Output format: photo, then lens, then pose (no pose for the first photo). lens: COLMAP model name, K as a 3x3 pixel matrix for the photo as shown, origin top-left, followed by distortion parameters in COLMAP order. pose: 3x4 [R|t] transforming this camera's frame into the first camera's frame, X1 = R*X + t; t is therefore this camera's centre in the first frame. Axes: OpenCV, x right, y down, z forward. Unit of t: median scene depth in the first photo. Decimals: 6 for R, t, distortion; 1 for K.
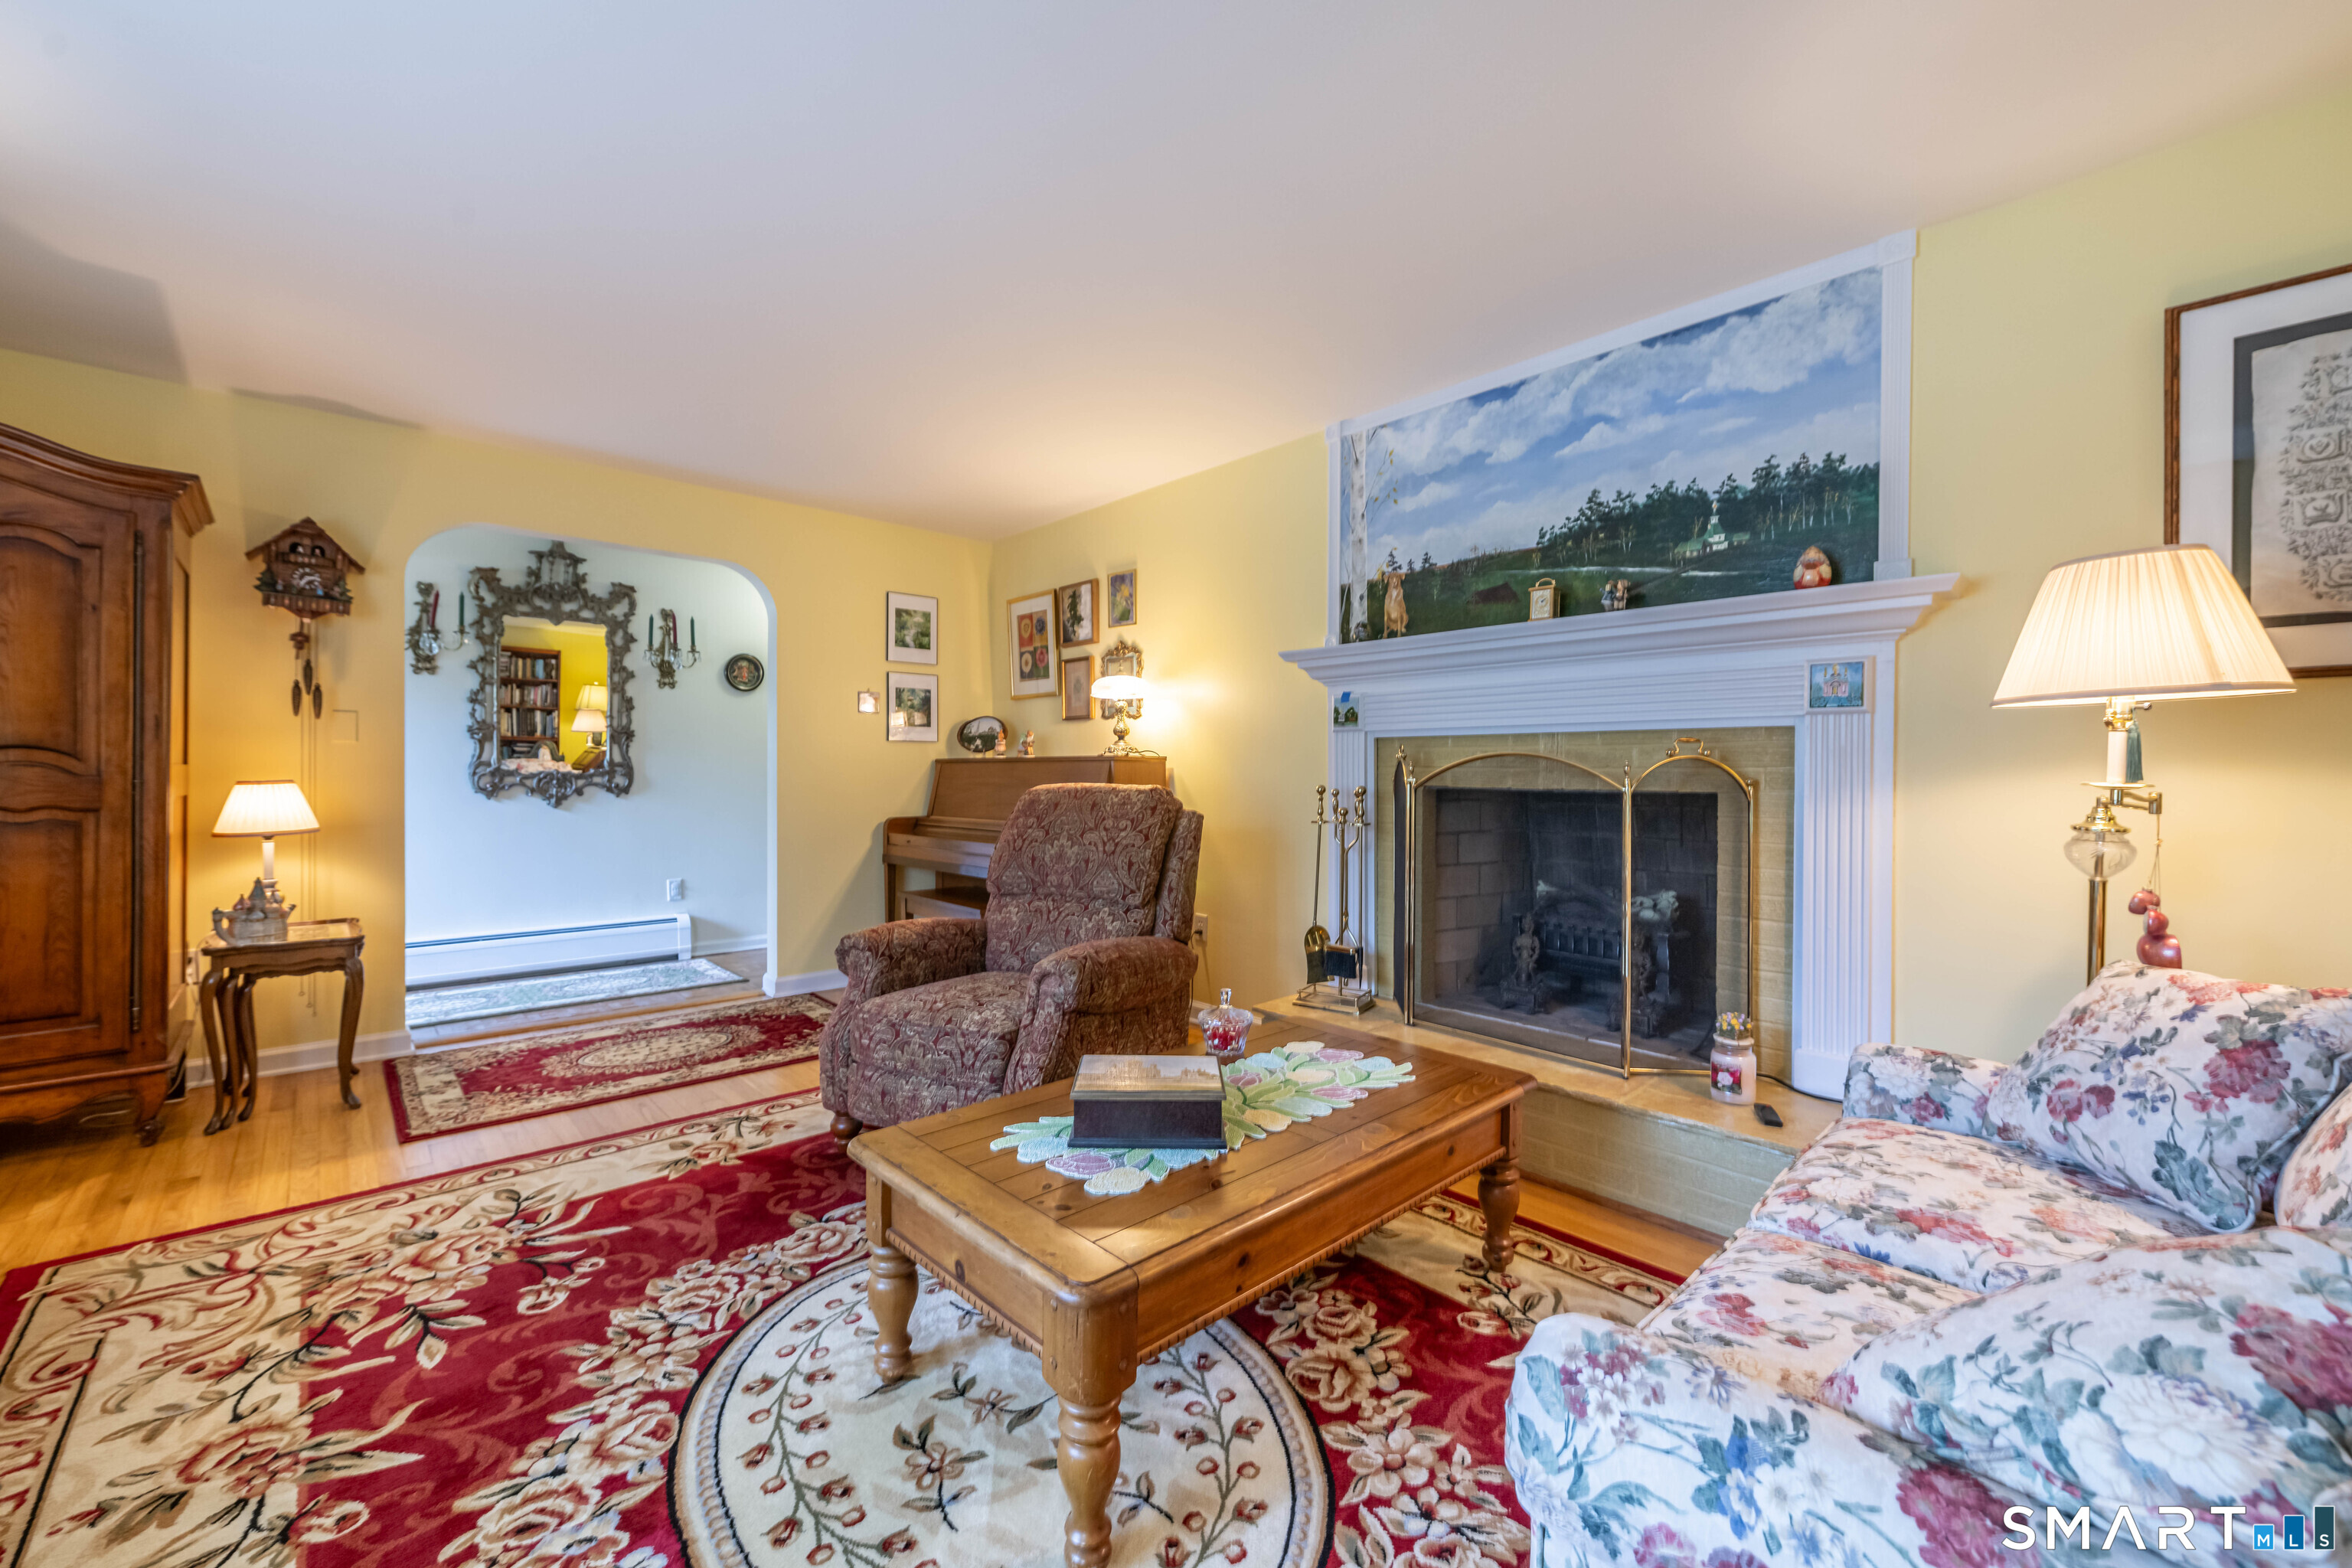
lens RADIAL K [[926.3, 0, 1181.8], [0, 926.3, 776.2], [0, 0, 1]] dist [0.000410, -0.000102]
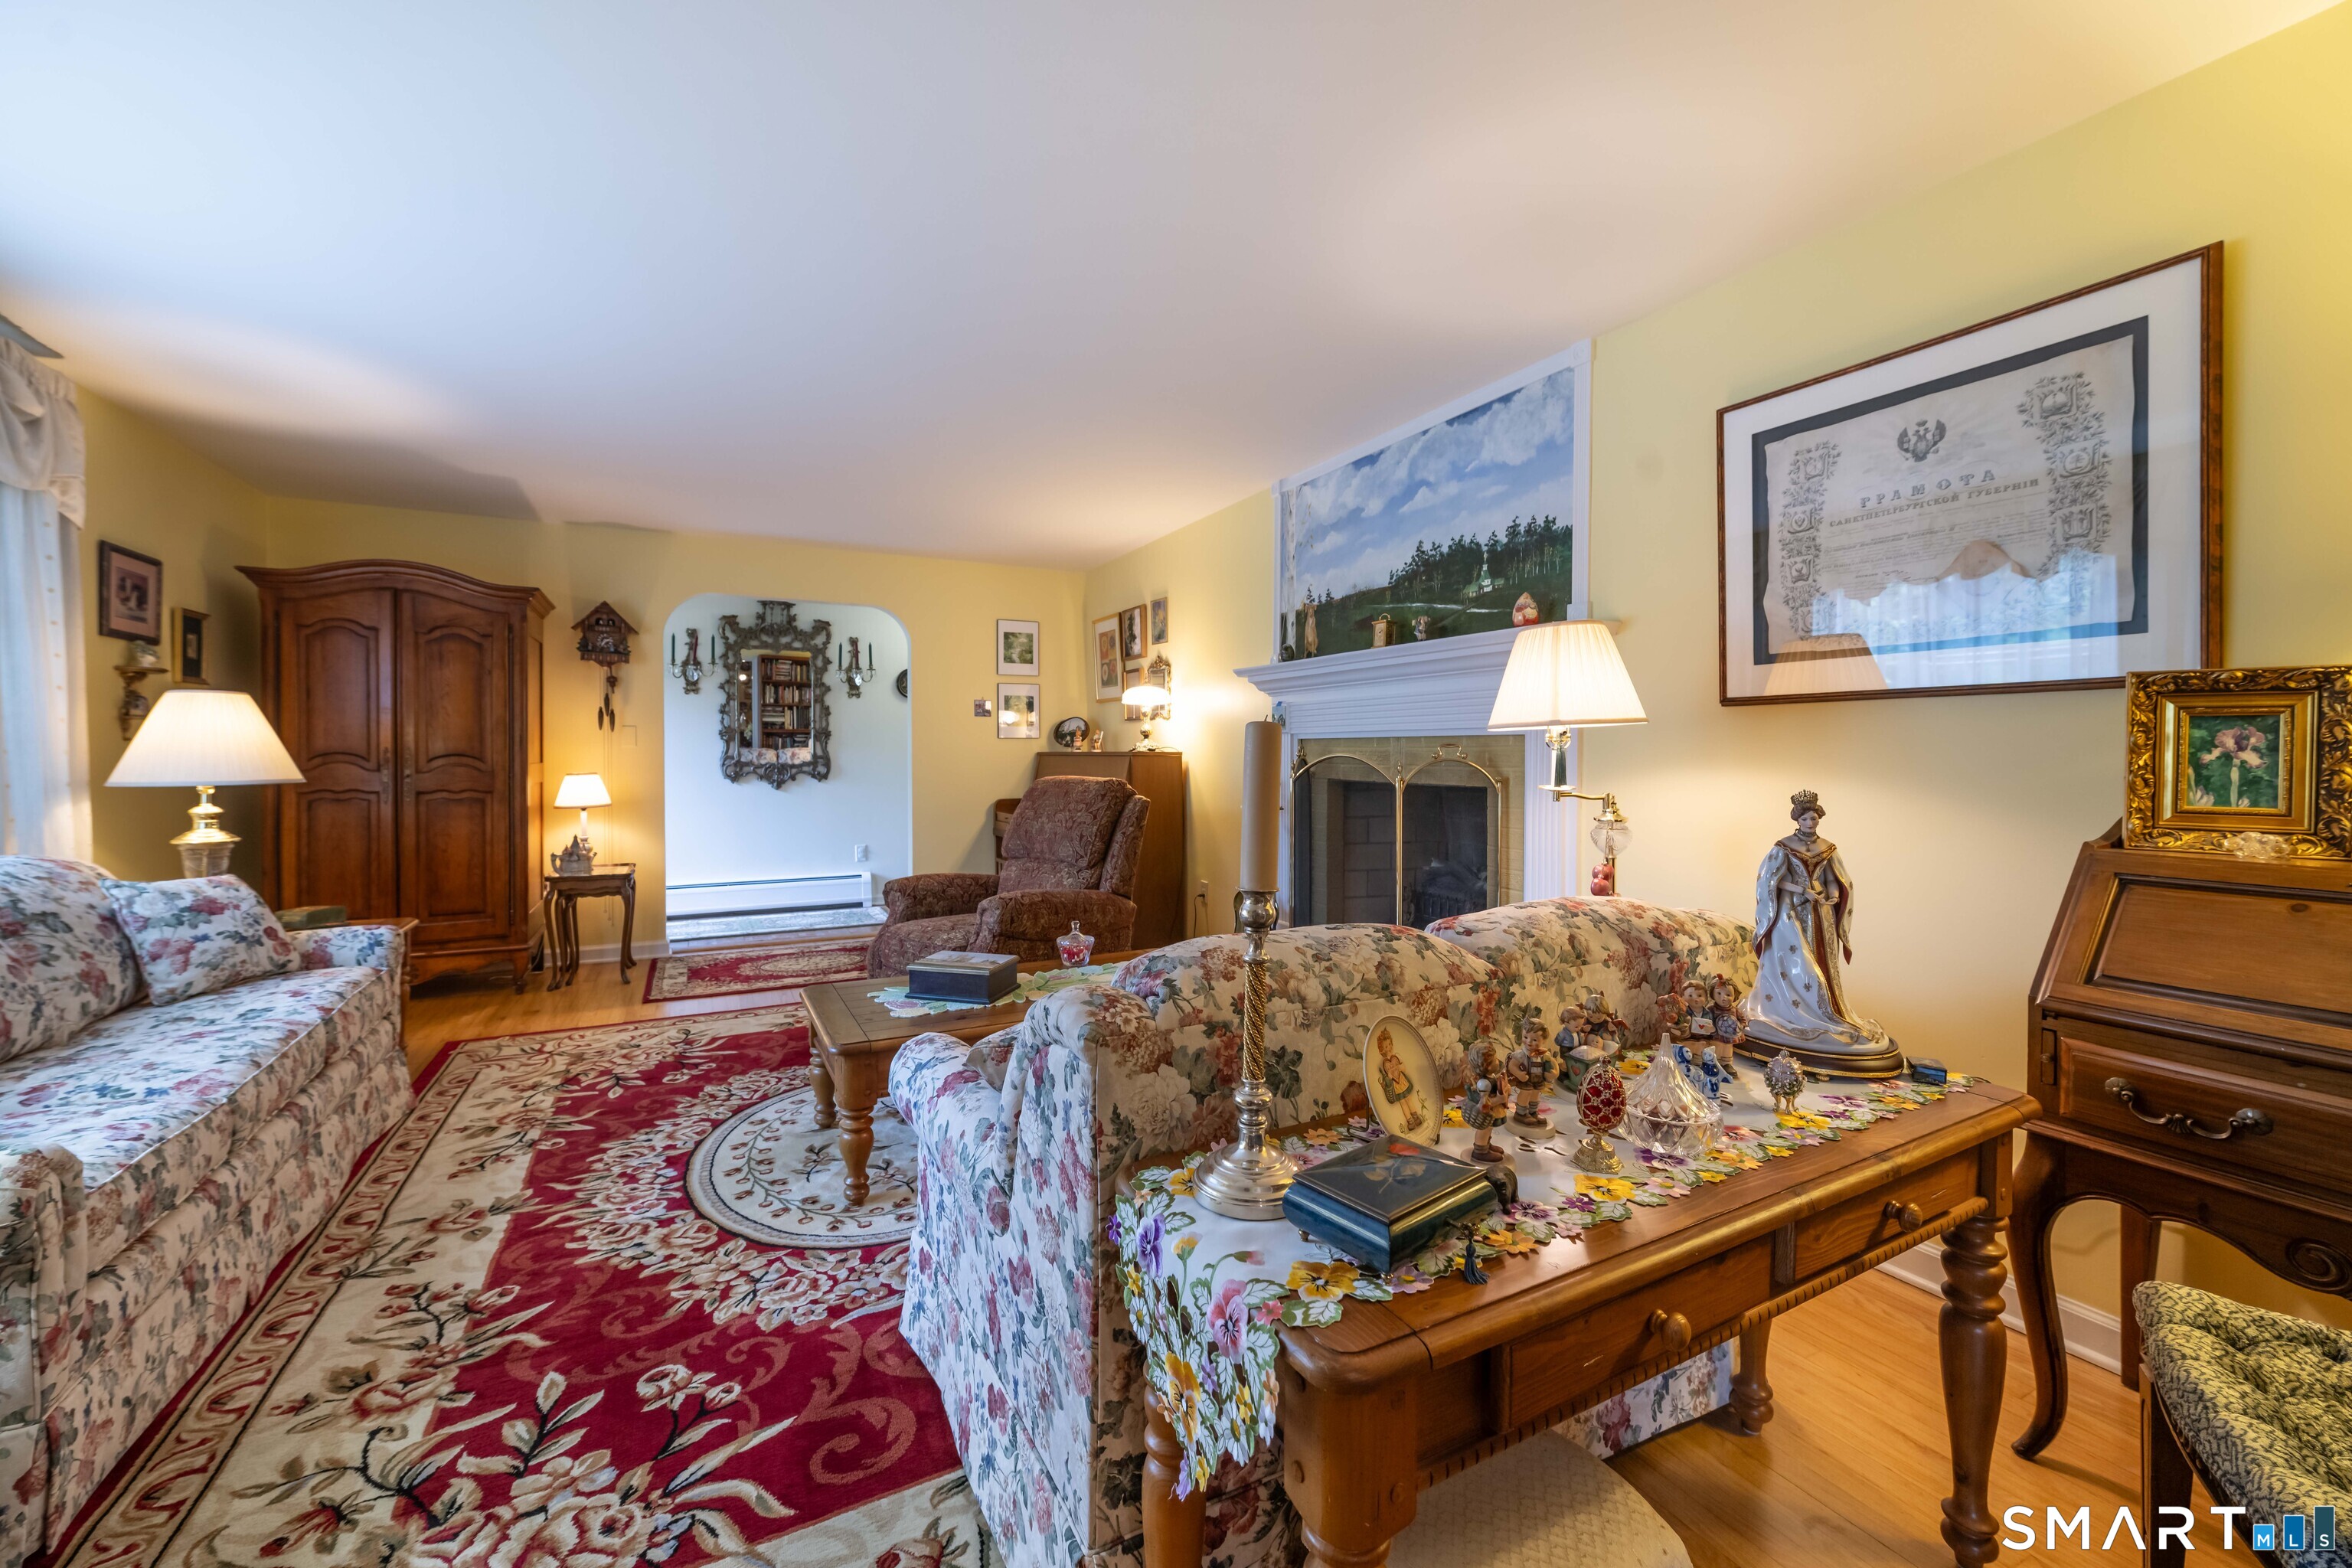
lens RADIAL K [[944.0, 0, 1176.1], [0, 944.0, 764.4], [0, 0, 1]] dist [0.002936, 0.000570]
pose [[0.962090, -0.001037, -0.272731, 0.486307], [0.003538, 0.999956, 0.008679, -0.023527], [0.272710, -0.009315, 0.962051, -0.309586]]
